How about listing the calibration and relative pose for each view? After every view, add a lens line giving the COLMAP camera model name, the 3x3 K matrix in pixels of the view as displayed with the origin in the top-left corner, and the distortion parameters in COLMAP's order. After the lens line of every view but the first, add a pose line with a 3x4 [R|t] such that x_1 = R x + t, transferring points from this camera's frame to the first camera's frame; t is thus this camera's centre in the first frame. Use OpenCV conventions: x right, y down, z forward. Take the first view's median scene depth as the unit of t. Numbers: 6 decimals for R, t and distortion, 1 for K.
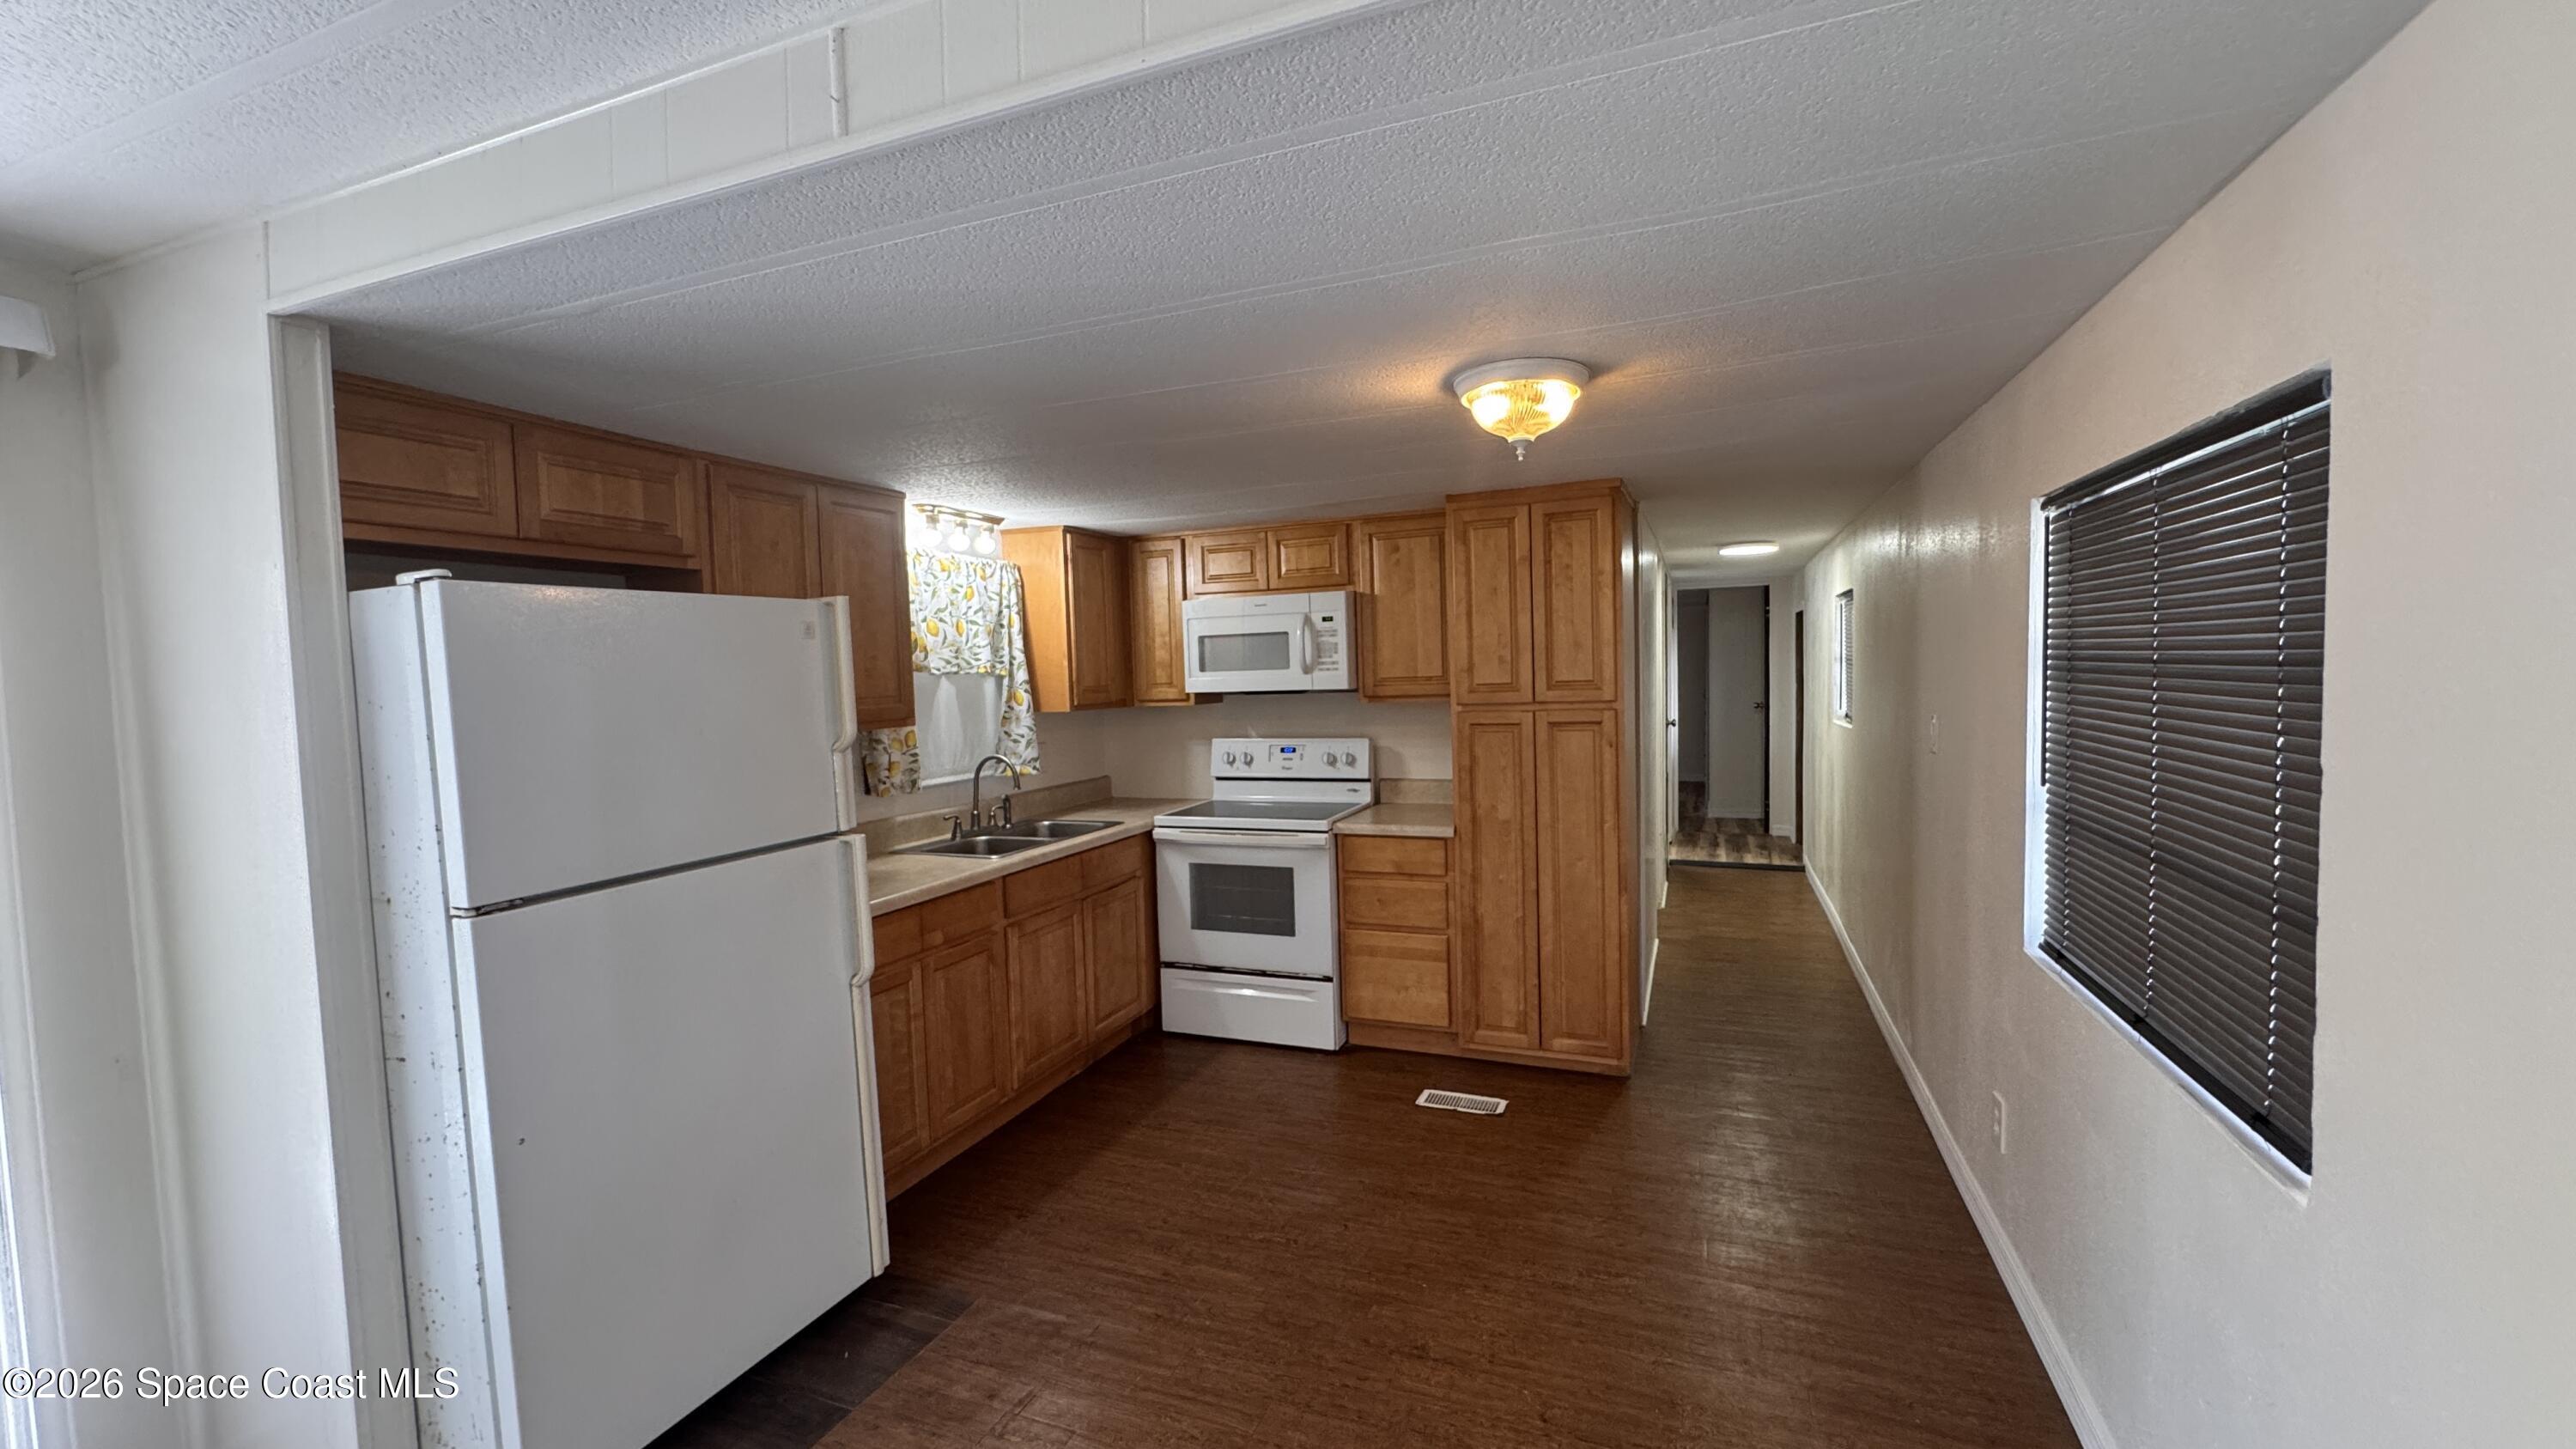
lens RADIAL K [[1034.1, 0, 1292.0], [0, 1034.1, 724.1], [0, 0, 1]] dist [0.004751, 0.000169]
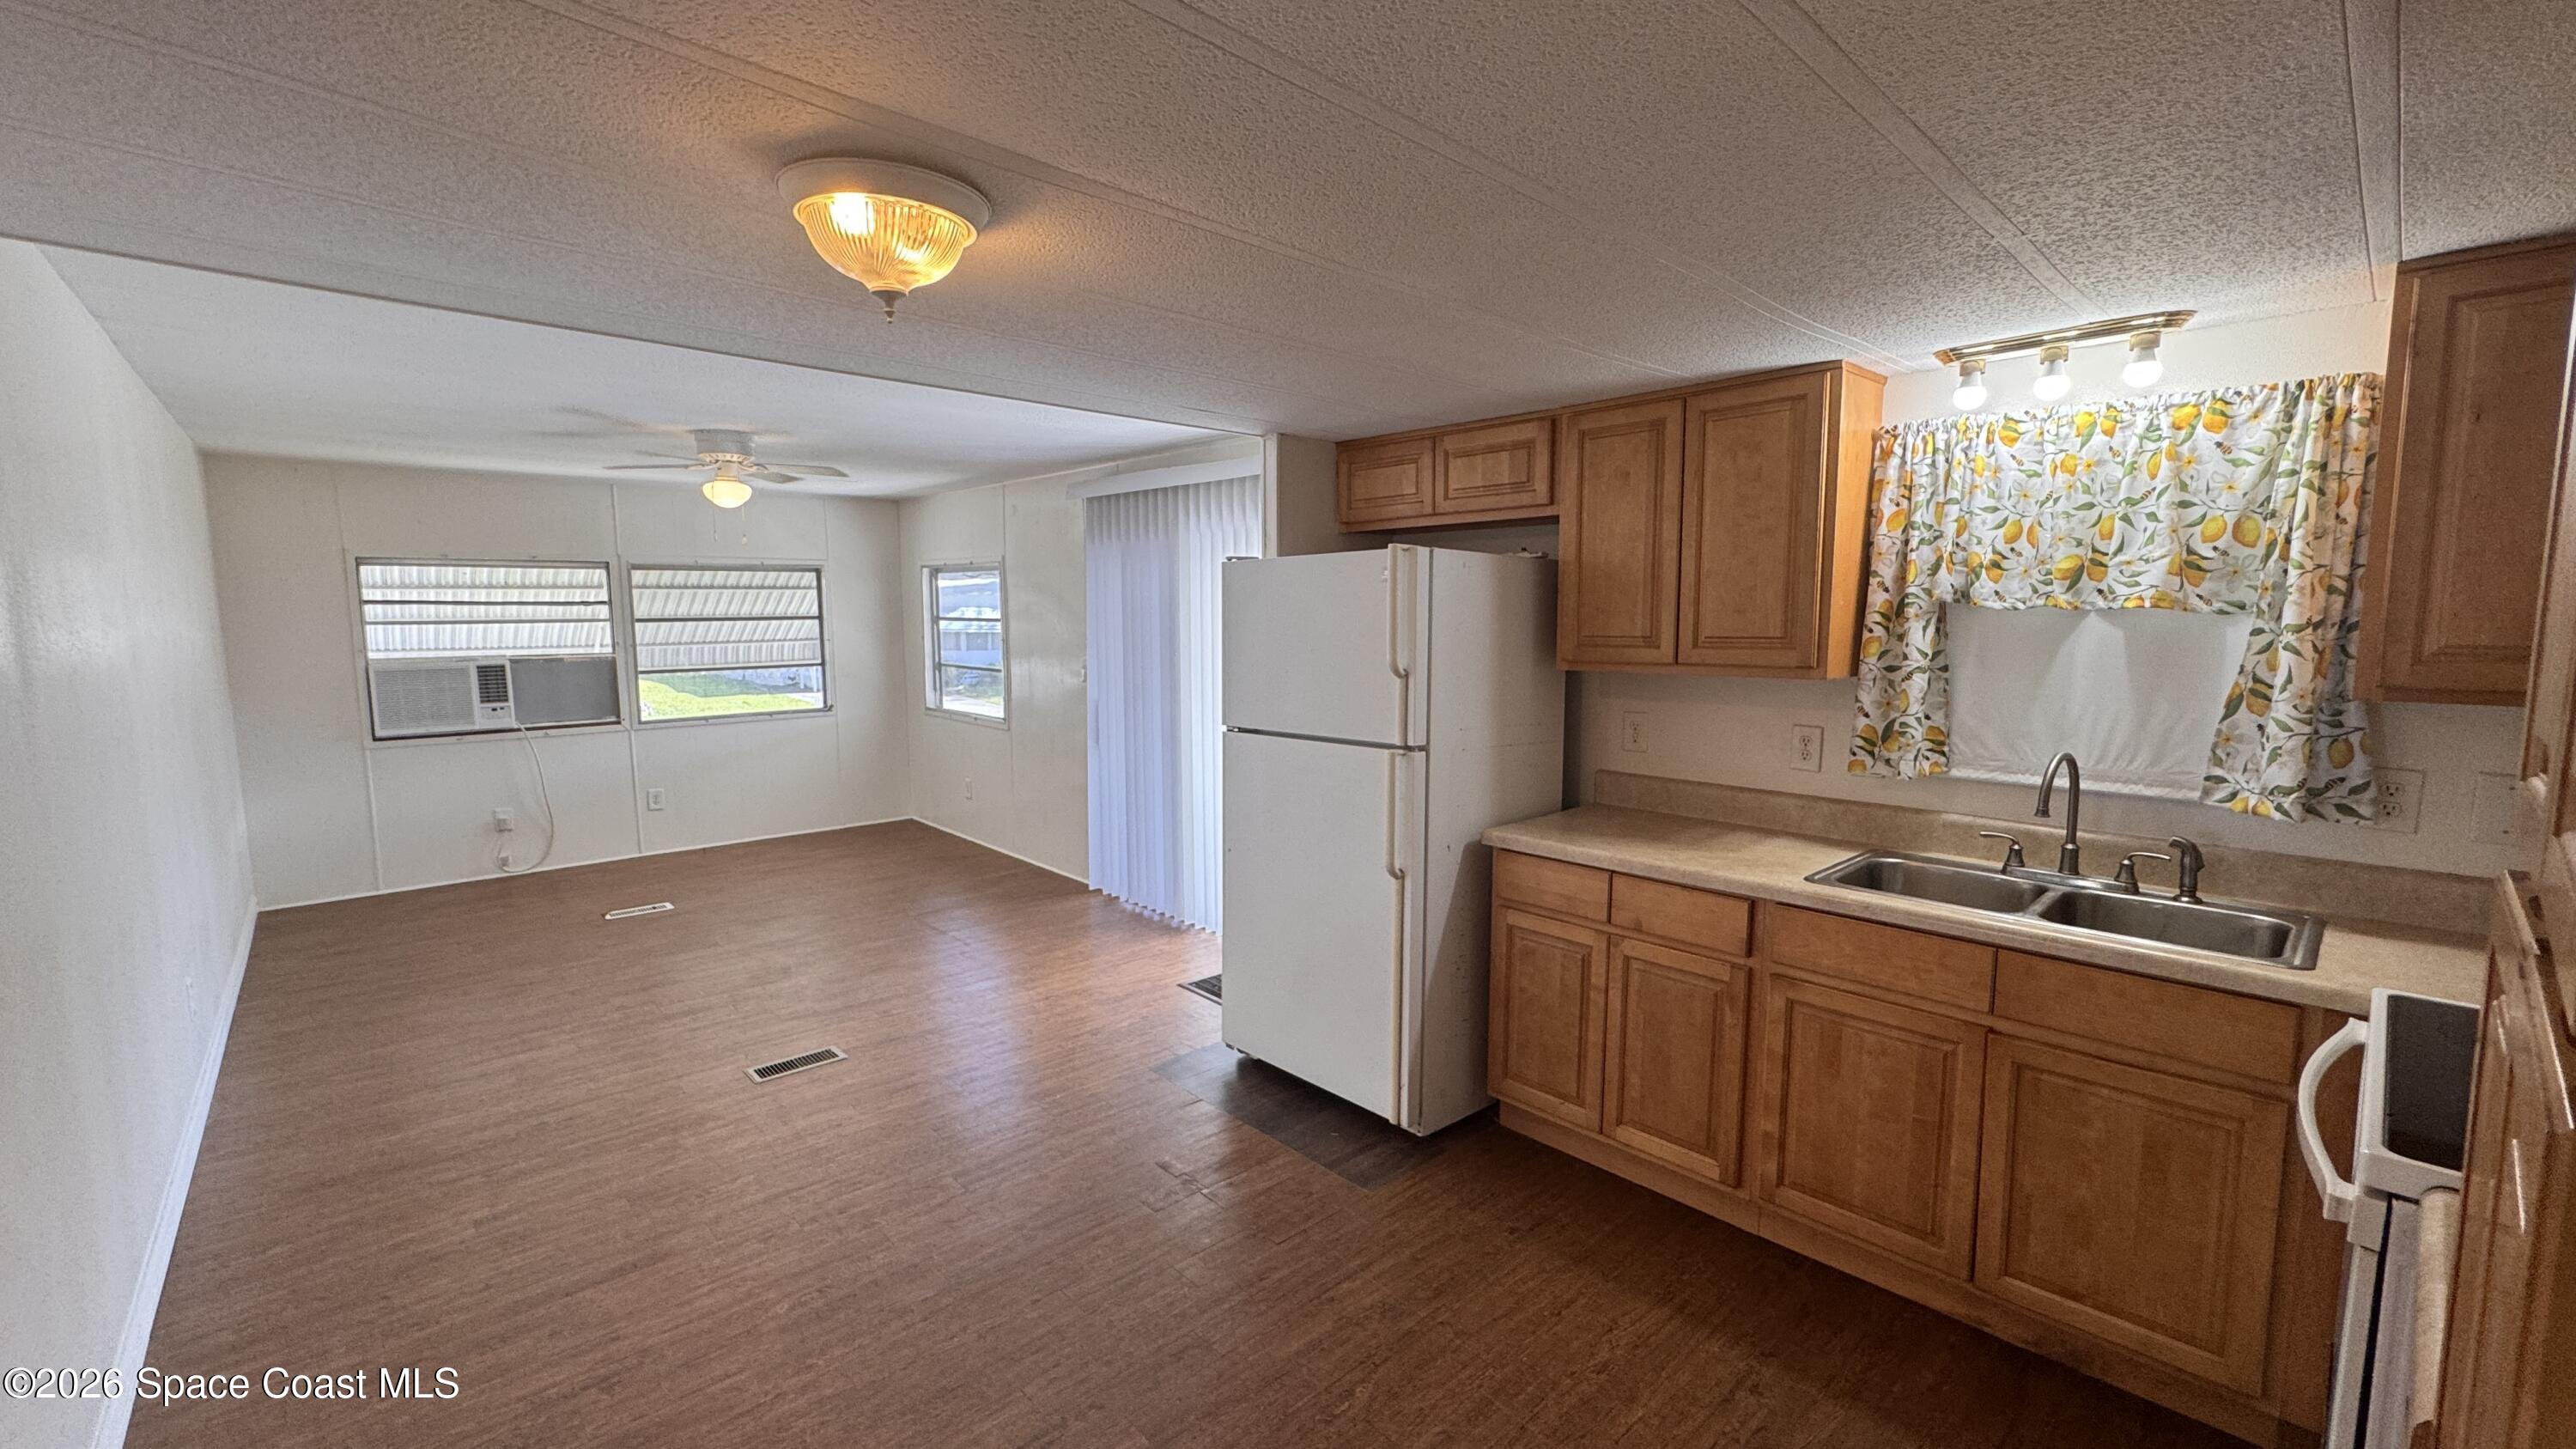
lens RADIAL K [[1034.1, 0, 1281.9], [0, 1034.1, 724.9], [0, 0, 1]] dist [0.004751, 0.000169]
pose [[-0.425166, 0.125151, -0.896421, 0.471283], [-0.035776, 0.987297, 0.154806, -0.067291], [0.904408, 0.097888, -0.415287, 0.960731]]
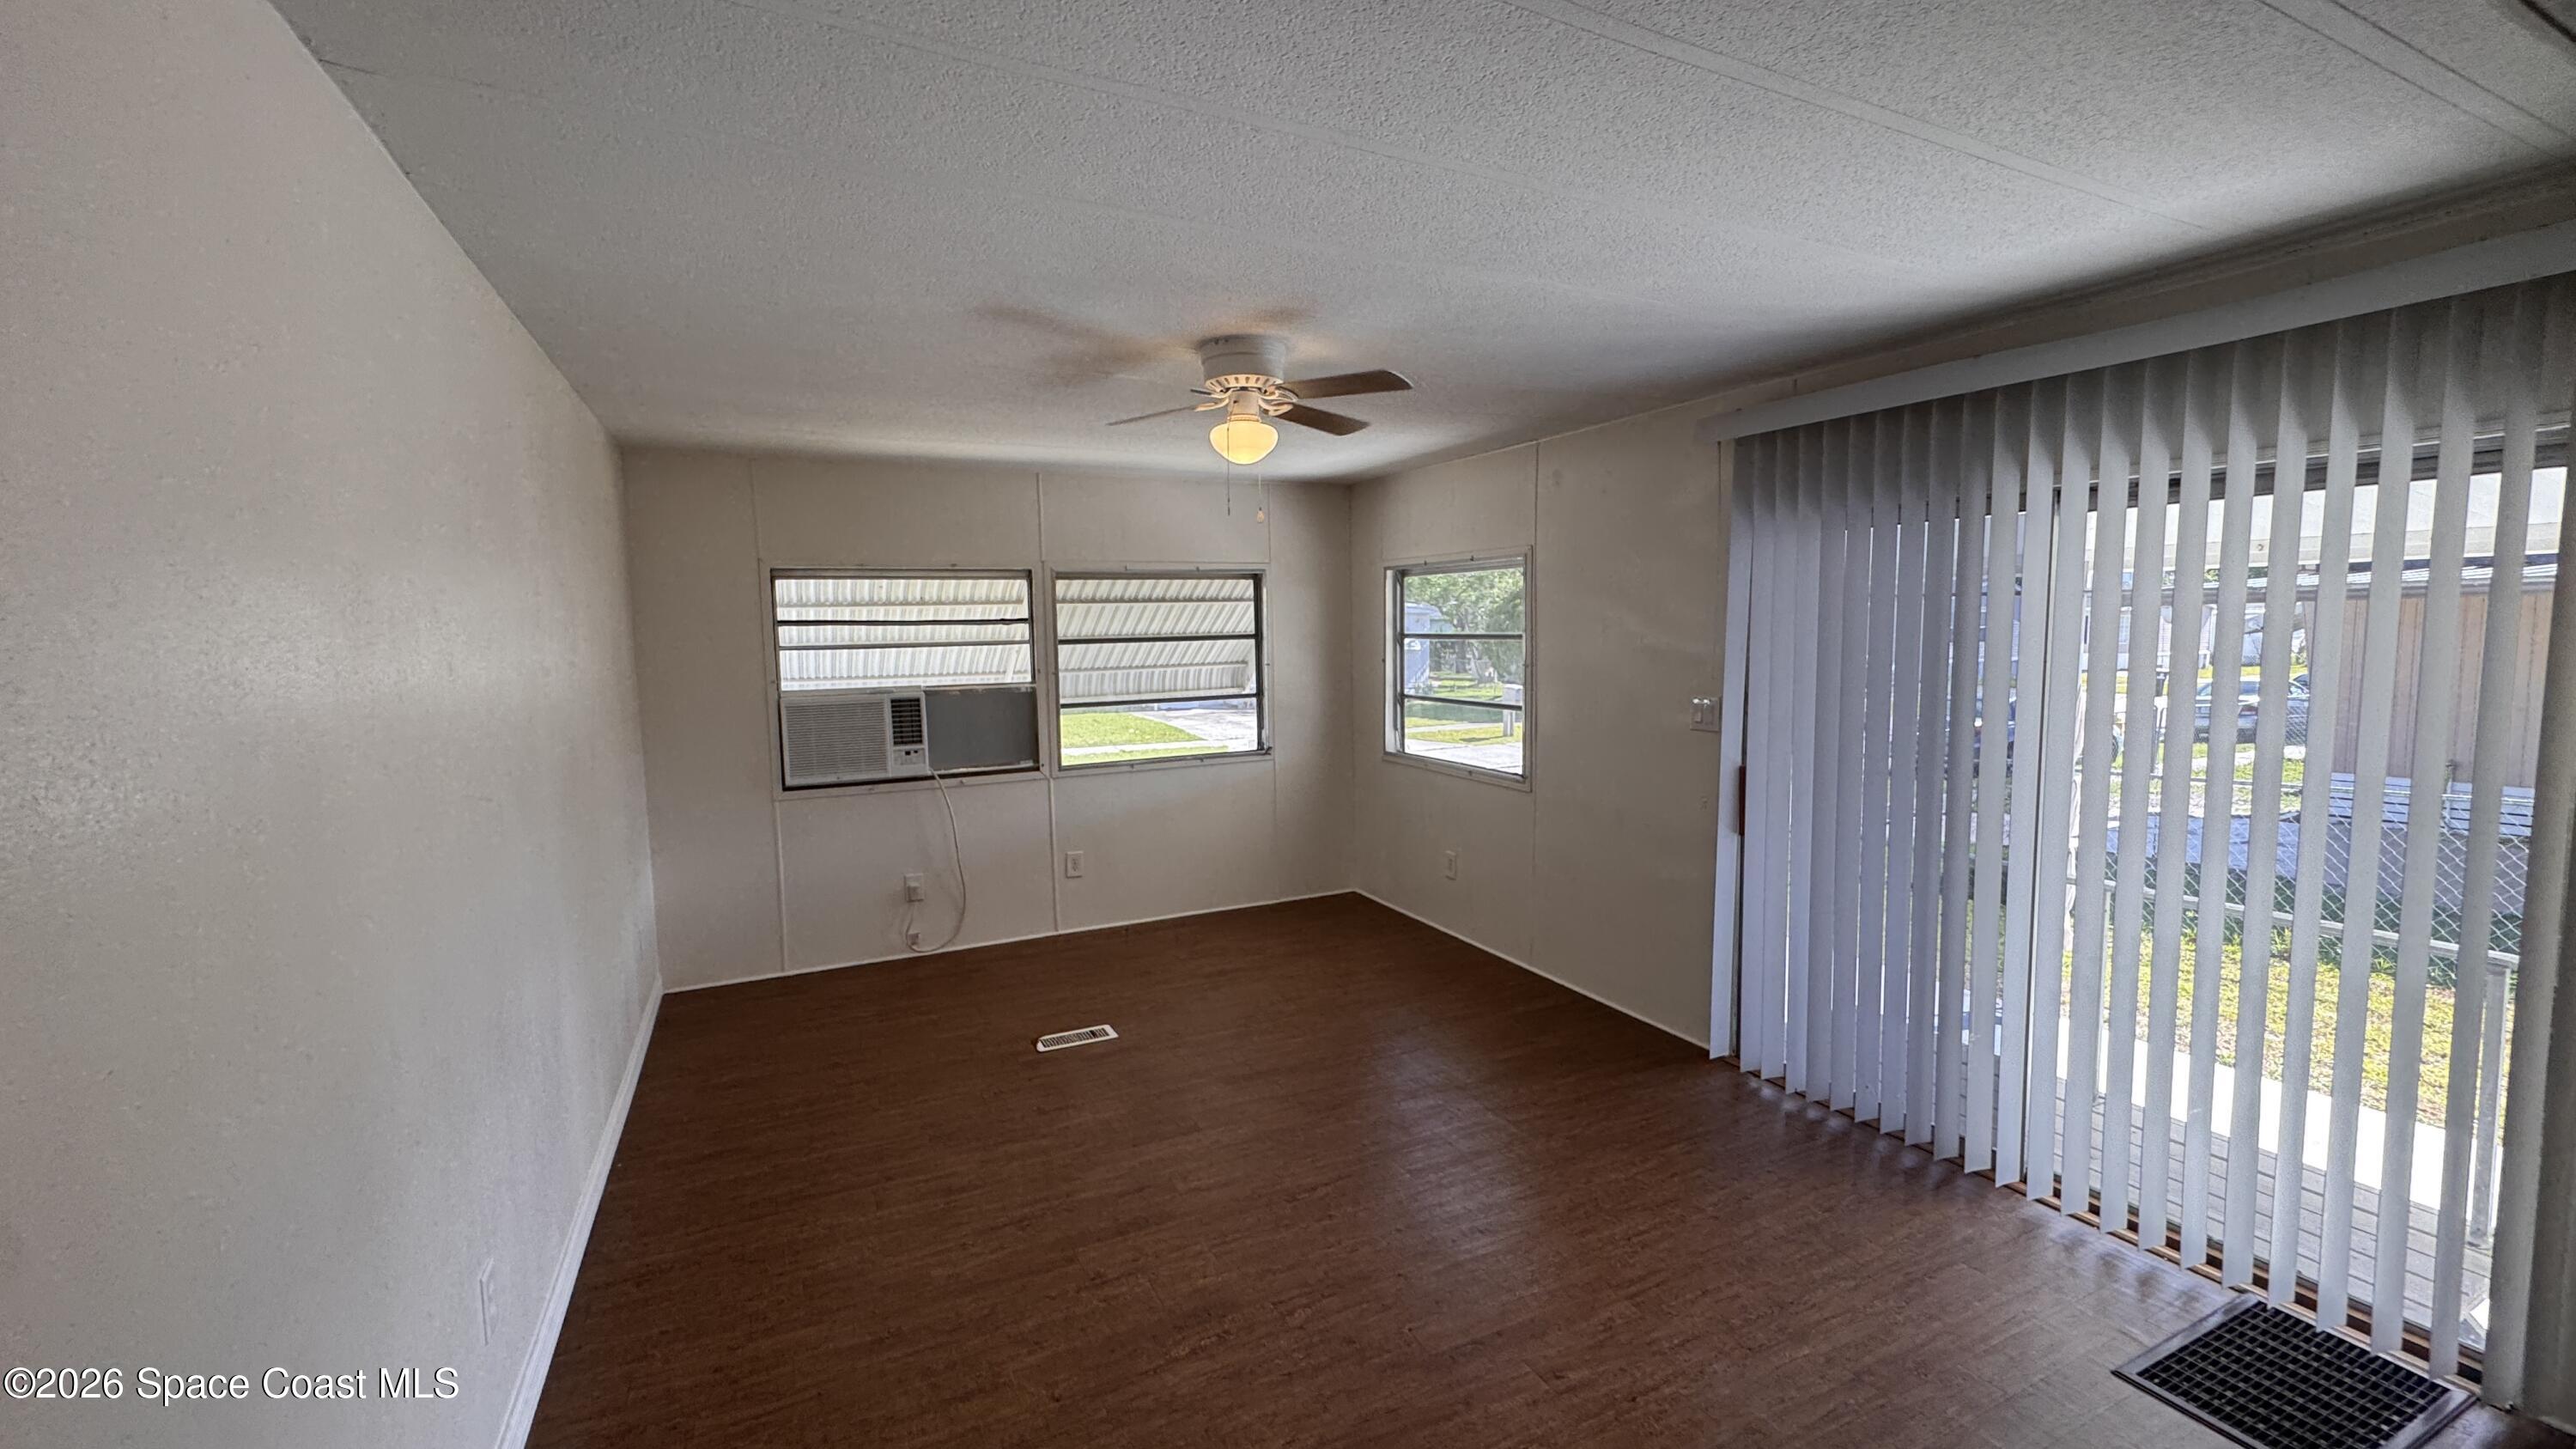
lens RADIAL K [[1034.1, 0, 1290.0], [0, 1034.1, 721.2], [0, 0, 1]] dist [0.004751, 0.000169]
pose [[-0.654462, 0.101489, -0.749253, 0.184292], [-0.009650, 0.989749, 0.142495, -0.025557], [0.756034, 0.100488, -0.646773, 0.346392]]
